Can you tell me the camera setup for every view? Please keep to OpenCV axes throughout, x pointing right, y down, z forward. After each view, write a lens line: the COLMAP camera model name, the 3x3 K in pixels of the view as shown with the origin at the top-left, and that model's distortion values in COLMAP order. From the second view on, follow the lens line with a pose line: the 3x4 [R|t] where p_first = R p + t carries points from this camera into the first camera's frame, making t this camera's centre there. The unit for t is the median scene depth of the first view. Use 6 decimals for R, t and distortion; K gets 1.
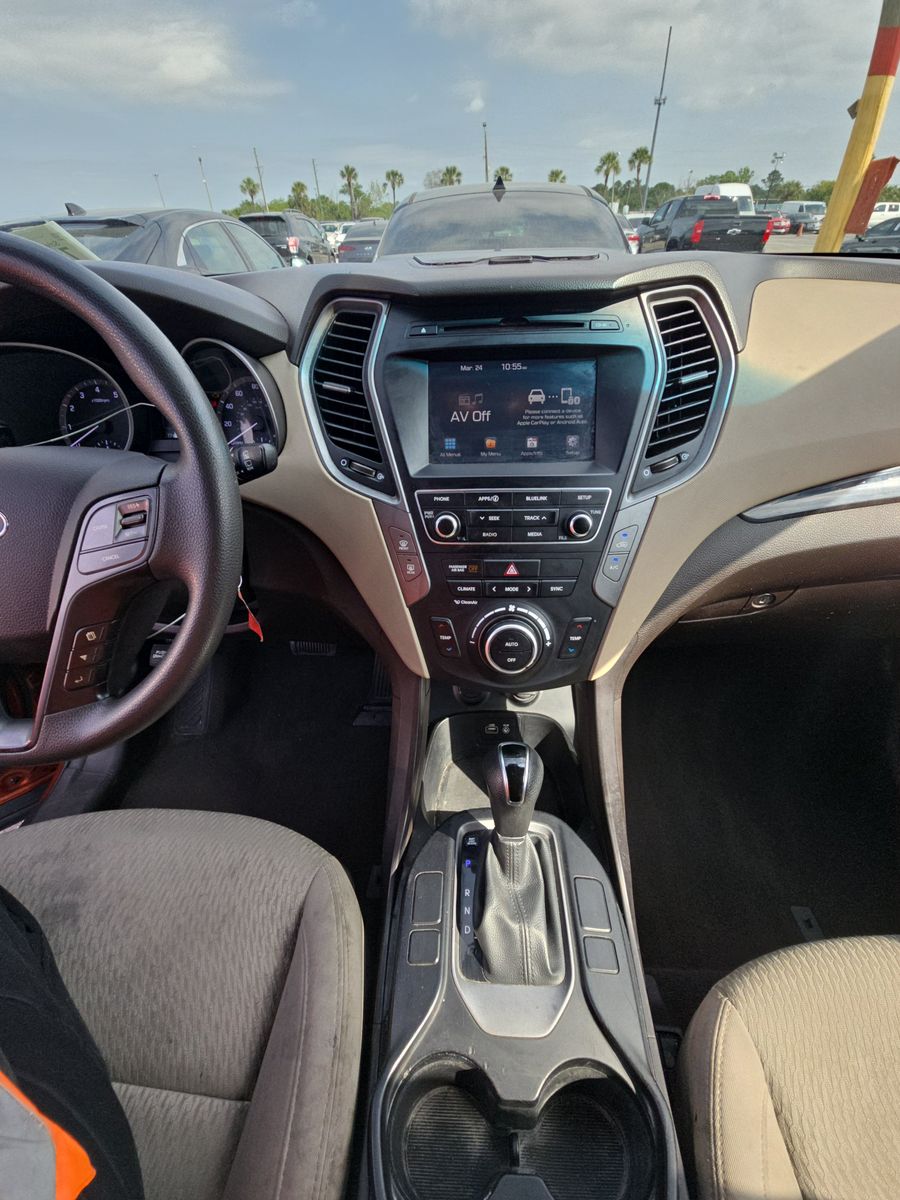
lens RADIAL K [[485.8, 0, 451.4], [0, 485.8, 598.5], [0, 0, 1]] dist [-0.002339, -0.000694]
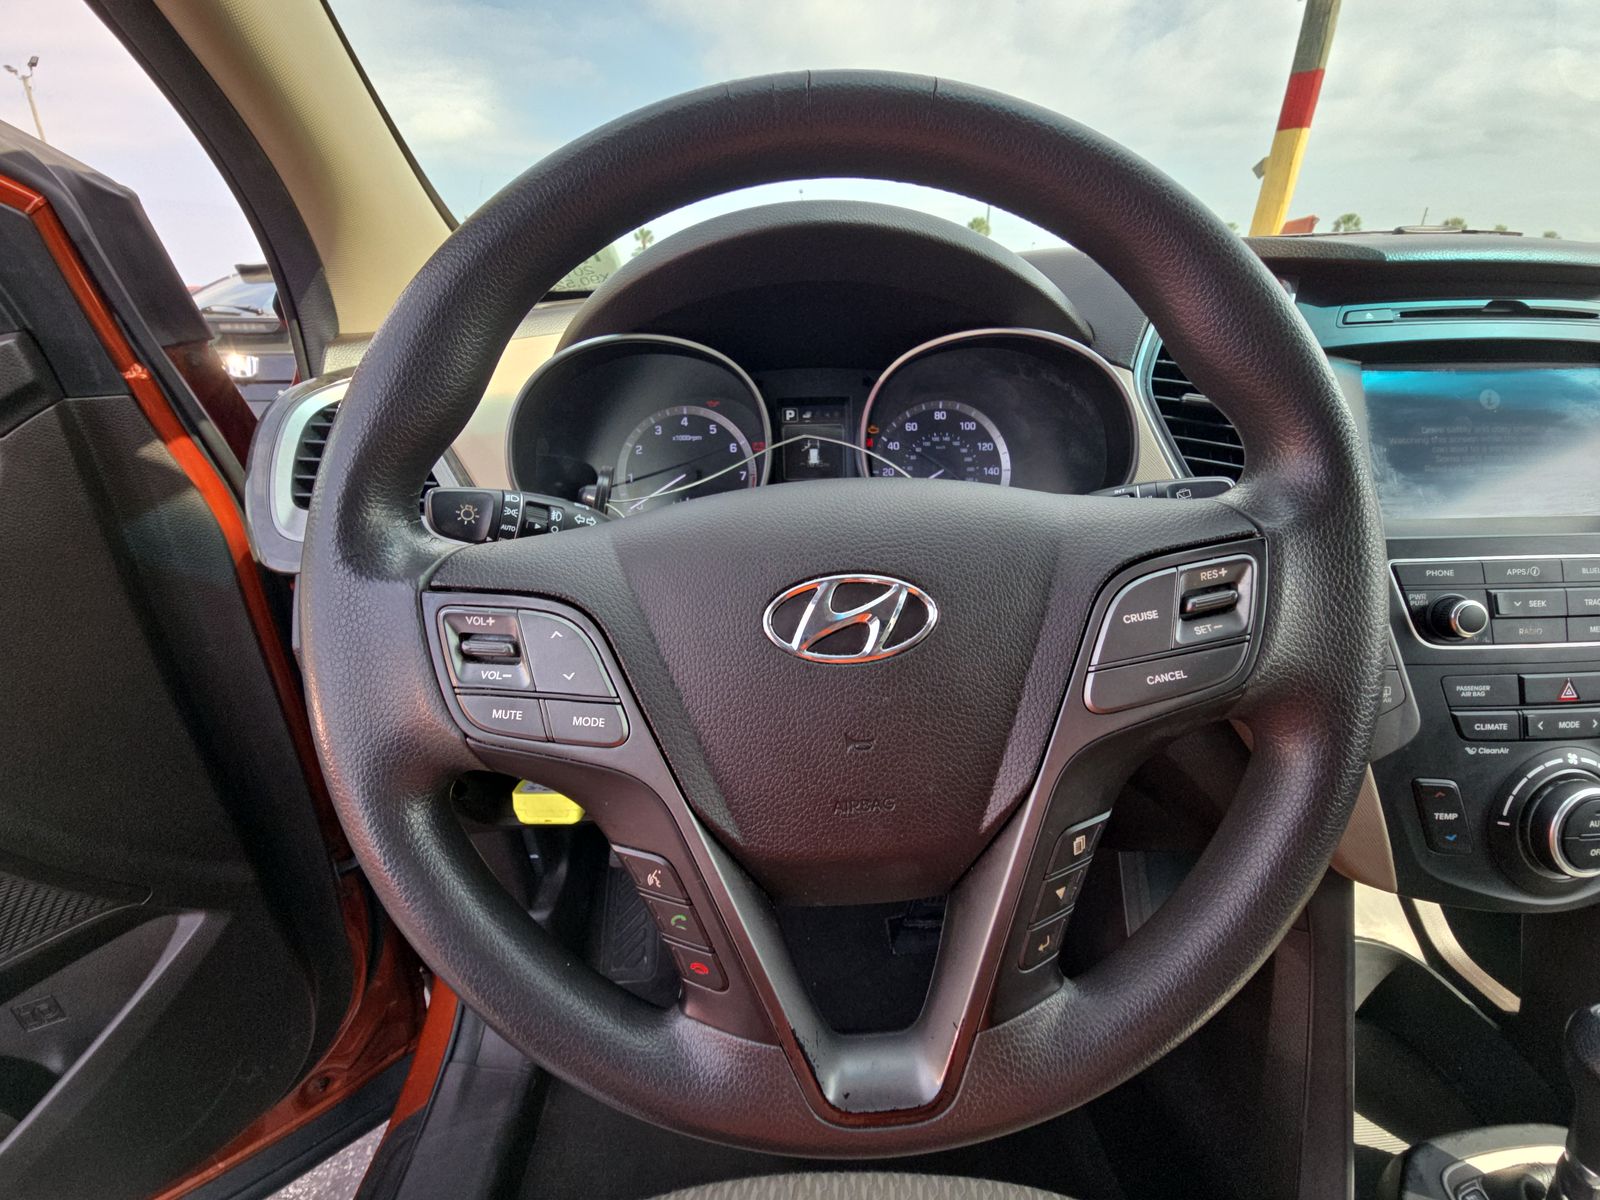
lens RADIAL K [[647.7, 0, 798.3], [0, 647.7, 609.3], [0, 0, 1]] dist [-0.002339, -0.000694]
pose [[0.998572, -0.012723, 0.051883, -0.821500], [0.022514, 0.980990, -0.192746, -0.027250], [-0.048445, 0.193639, 0.979876, 0.268214]]
